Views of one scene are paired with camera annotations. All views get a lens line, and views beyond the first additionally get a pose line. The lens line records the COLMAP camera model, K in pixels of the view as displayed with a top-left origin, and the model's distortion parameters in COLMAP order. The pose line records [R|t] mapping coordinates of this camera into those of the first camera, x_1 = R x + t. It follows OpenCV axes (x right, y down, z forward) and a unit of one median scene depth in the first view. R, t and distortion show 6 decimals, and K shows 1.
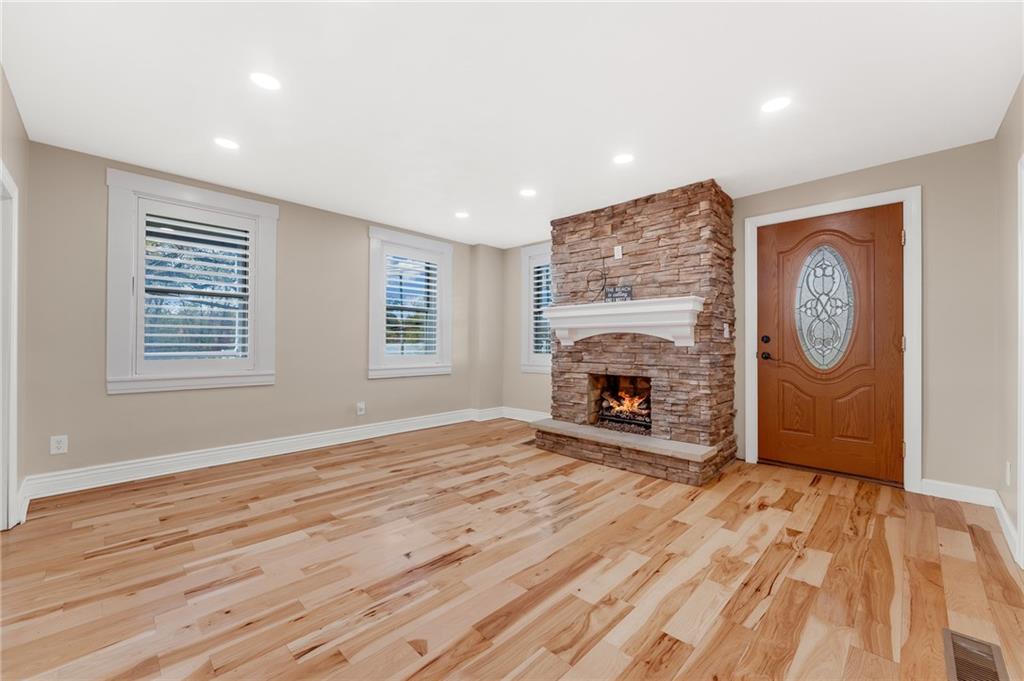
lens RADIAL K [[401.5, 0, 512.1], [0, 401.5, 341.8], [0, 0, 1]] dist [-0.000117, 0.000003]
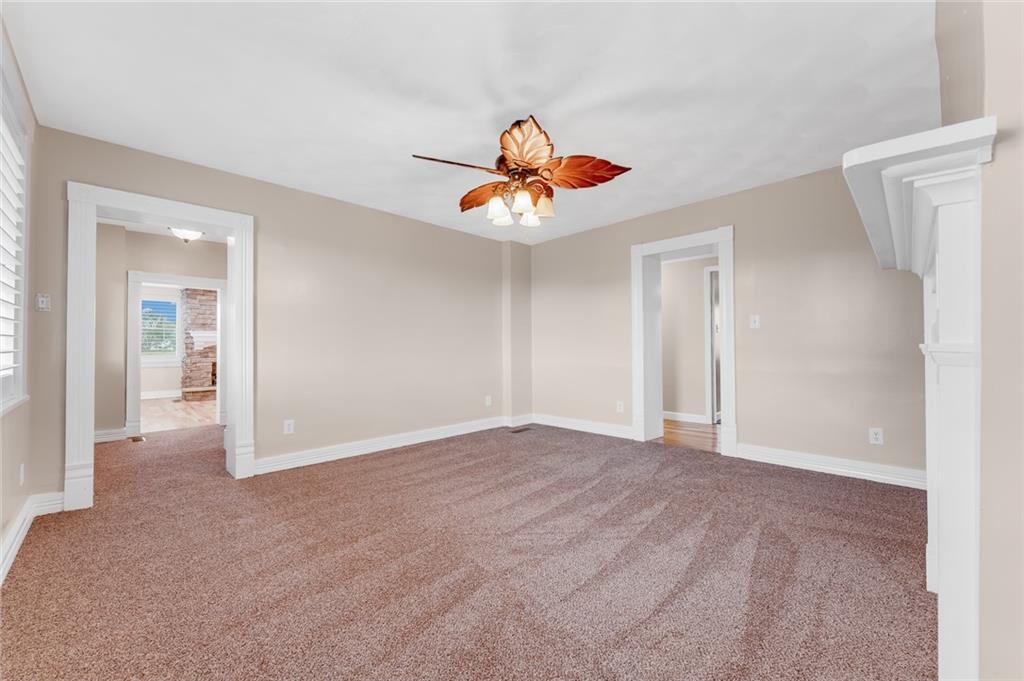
lens RADIAL K [[401.5, 0, 512.0], [0, 401.5, 342.2], [0, 0, 1]] dist [-0.000117, 0.000003]
pose [[0.004948, 0.007485, 0.999960, -1.908979], [-0.004001, 0.999964, -0.007465, -0.019948], [-0.999980, -0.003964, 0.004978, -0.604377]]
